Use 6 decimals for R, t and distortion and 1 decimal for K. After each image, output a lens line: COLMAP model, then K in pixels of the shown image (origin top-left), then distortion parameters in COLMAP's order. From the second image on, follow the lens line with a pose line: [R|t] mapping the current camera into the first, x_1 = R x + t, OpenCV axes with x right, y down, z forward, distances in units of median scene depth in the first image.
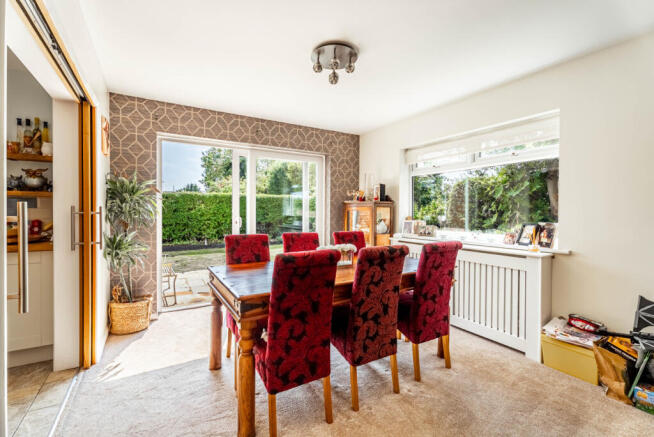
lens RADIAL K [[294.2, 0, 327.7], [0, 294.2, 217.1], [0, 0, 1]] dist [0.000009, 0.000096]
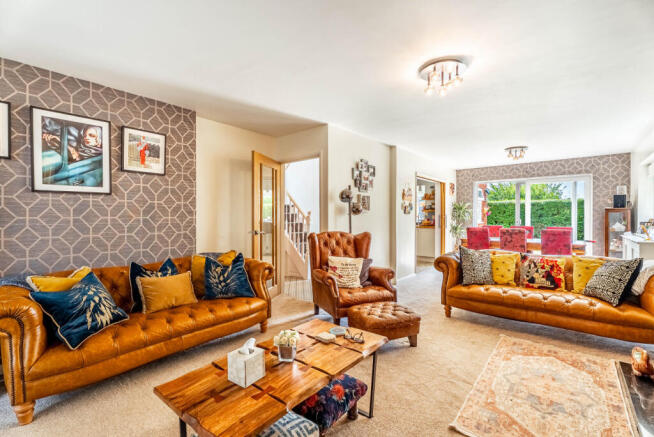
lens RADIAL K [[294.2, 0, 327.7], [0, 294.2, 217.1], [0, 0, 1]] dist [0.000009, 0.000096]
pose [[0.321537, -0.005649, -0.946880, 0.945667], [-0.012950, 0.999862, -0.010363, 0.020679], [0.946808, 0.015594, 0.321420, -0.632227]]
